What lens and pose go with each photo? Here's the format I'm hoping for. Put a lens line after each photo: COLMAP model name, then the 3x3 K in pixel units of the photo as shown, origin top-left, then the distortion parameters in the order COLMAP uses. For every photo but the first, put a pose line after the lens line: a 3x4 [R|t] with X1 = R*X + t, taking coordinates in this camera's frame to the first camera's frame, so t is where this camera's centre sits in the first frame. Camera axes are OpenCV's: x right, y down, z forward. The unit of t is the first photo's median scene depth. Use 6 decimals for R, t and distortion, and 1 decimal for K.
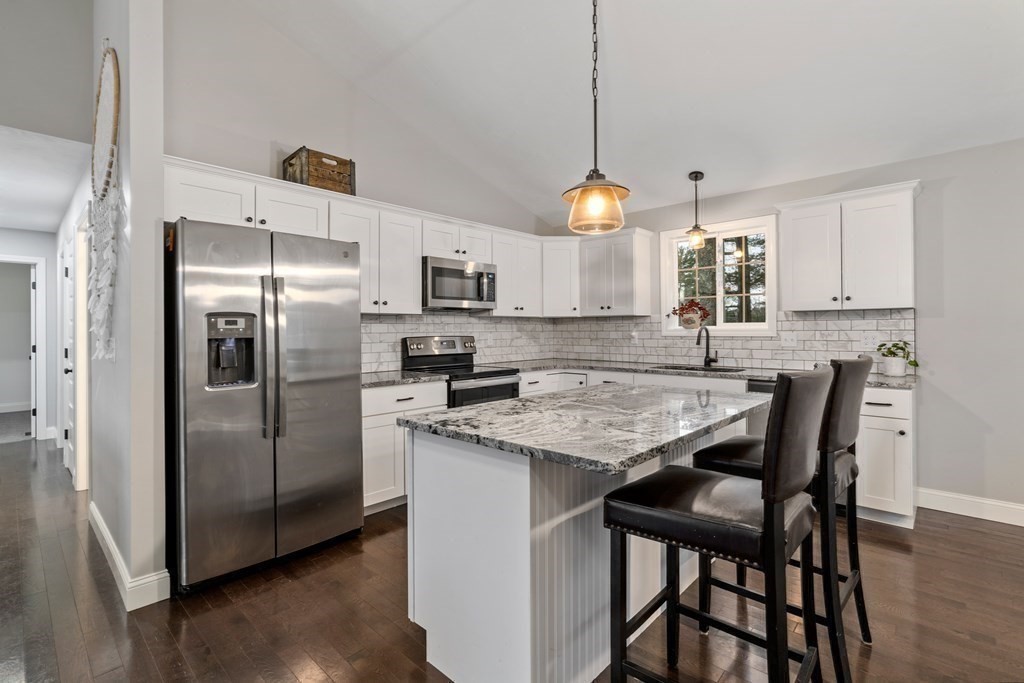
lens RADIAL K [[470.1, 0, 509.5], [0, 470.1, 327.2], [0, 0, 1]] dist [-0.004265, 0.001650]
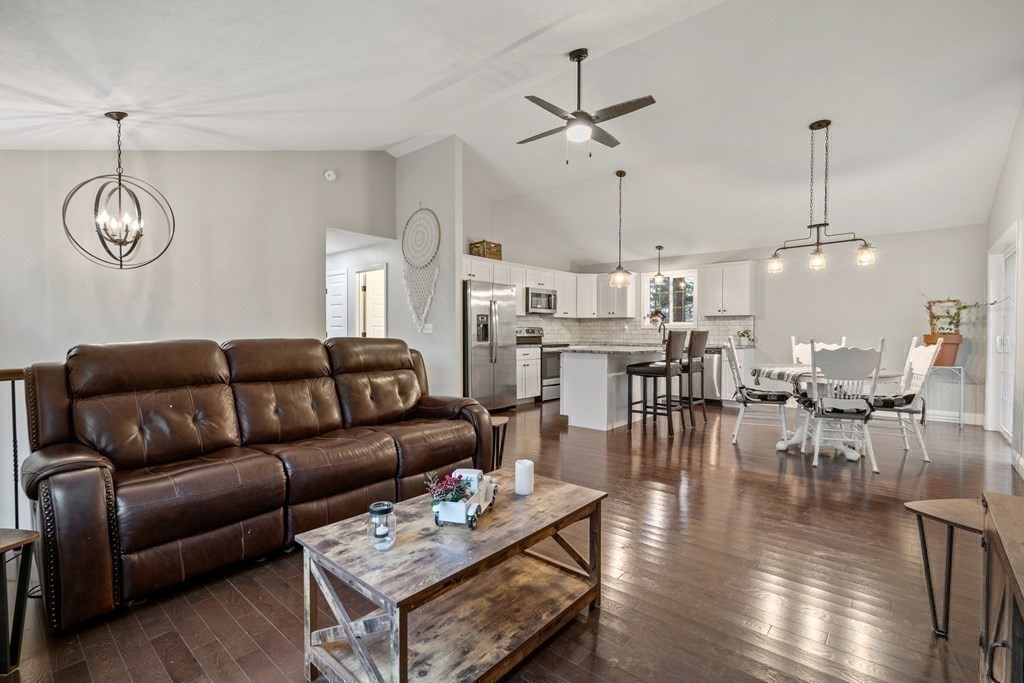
lens RADIAL K [[470.1, 0, 505.3], [0, 470.1, 334.6], [0, 0, 1]] dist [-0.004265, 0.001650]
pose [[0.999236, 0.008779, 0.038076, -0.346340], [-0.009224, 0.999891, 0.011549, 0.031078], [-0.037971, -0.011892, 0.999208, -1.024327]]
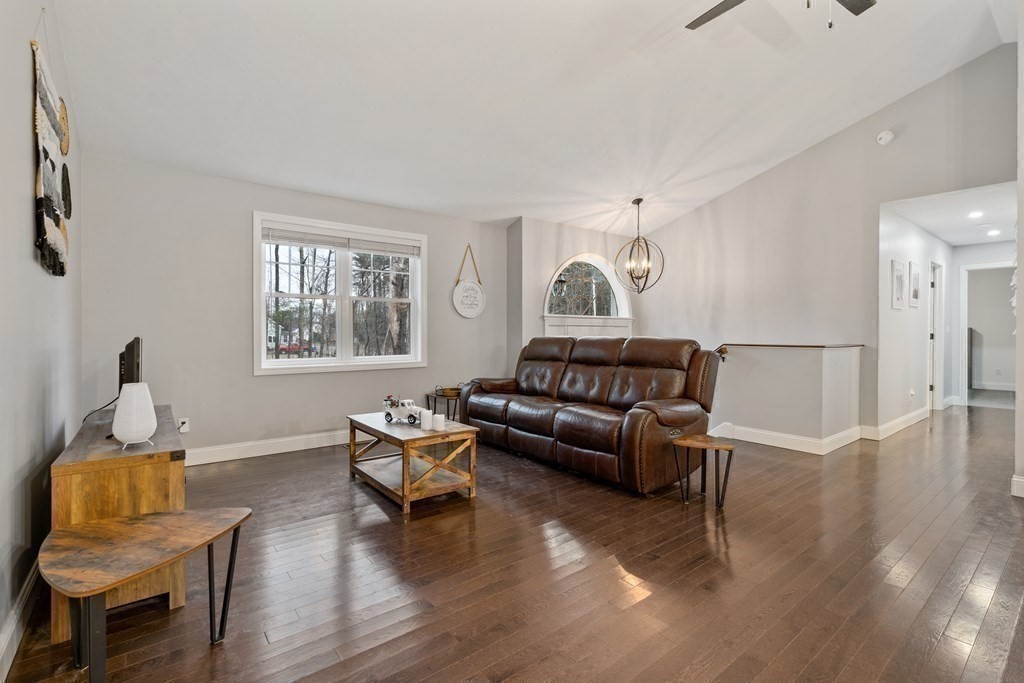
lens RADIAL K [[470.1, 0, 515.6], [0, 470.1, 334.7], [0, 0, 1]] dist [-0.004265, 0.001650]
pose [[-0.142785, 0.015112, -0.989638, 0.523057], [0.004515, 0.999883, 0.014617, 0.028344], [0.989743, -0.002381, -0.142837, -0.223102]]
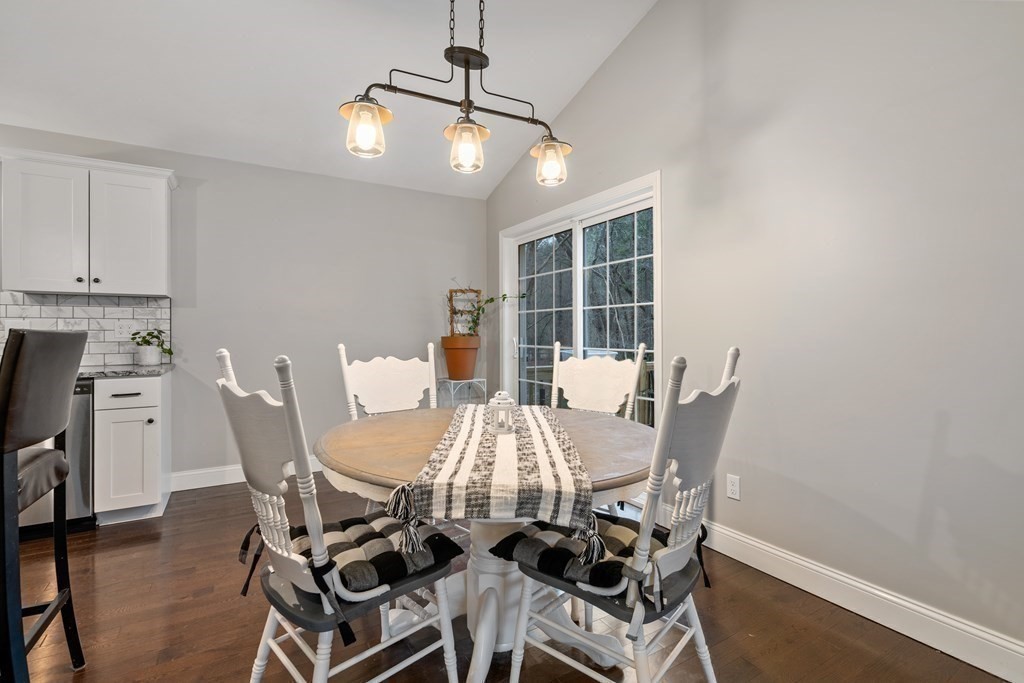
lens RADIAL K [[470.1, 0, 513.0], [0, 470.1, 332.4], [0, 0, 1]] dist [-0.004265, 0.001650]
pose [[0.275928, 0.007305, 0.961150, 0.078679], [-0.005704, 0.999966, -0.005962, 0.031882], [-0.961161, -0.003837, 0.275961, 0.003646]]
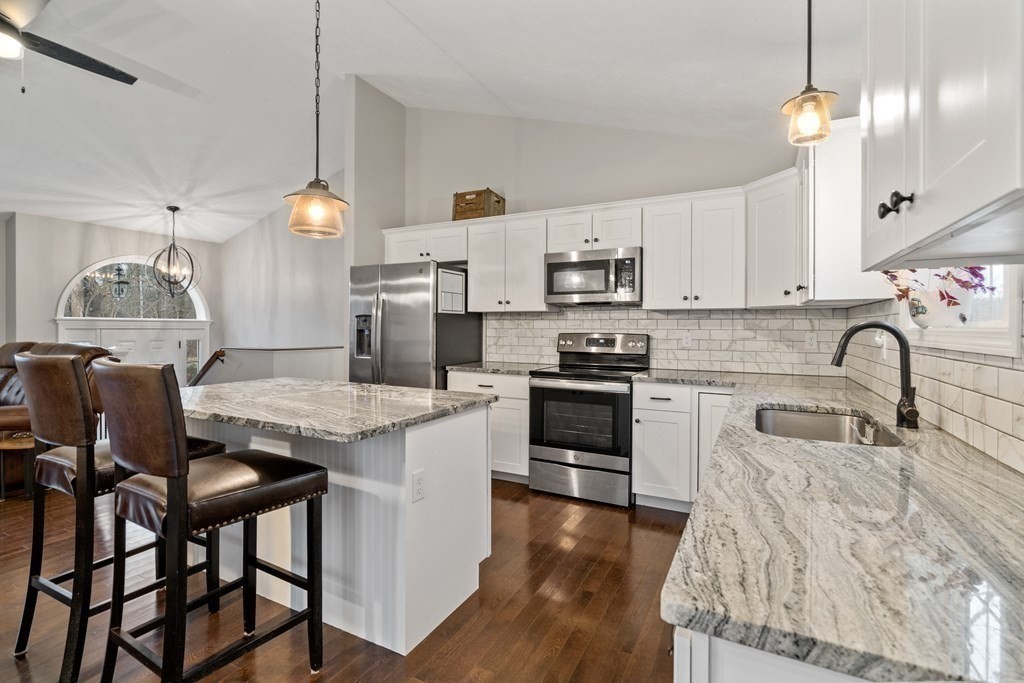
lens RADIAL K [[470.1, 0, 517.2], [0, 470.1, 329.7], [0, 0, 1]] dist [-0.004265, 0.001650]
pose [[0.270310, 0.012837, -0.962688, 0.780005], [-0.001865, 0.999916, 0.012810, 0.000738], [0.962771, -0.001667, 0.270312, 0.655927]]
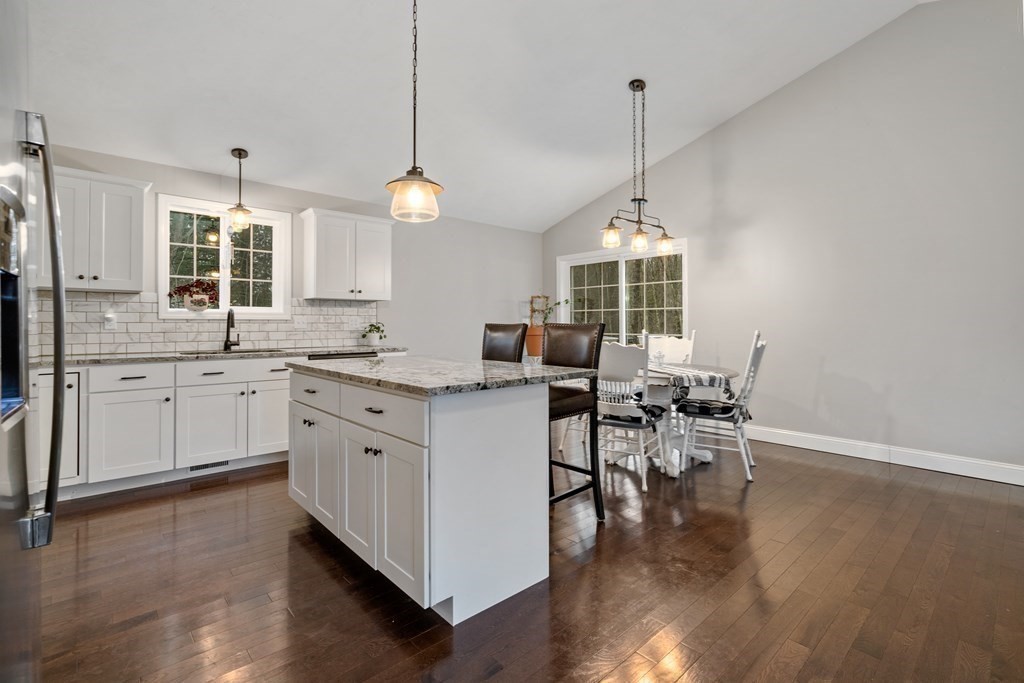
lens RADIAL K [[470.1, 0, 515.1], [0, 470.1, 320.6], [0, 0, 1]] dist [-0.004265, 0.001650]
pose [[0.077448, 0.015236, 0.996880, -0.544130], [-0.004964, 0.999877, -0.014896, 0.037143], [-0.996984, -0.003795, 0.077514, 0.372545]]
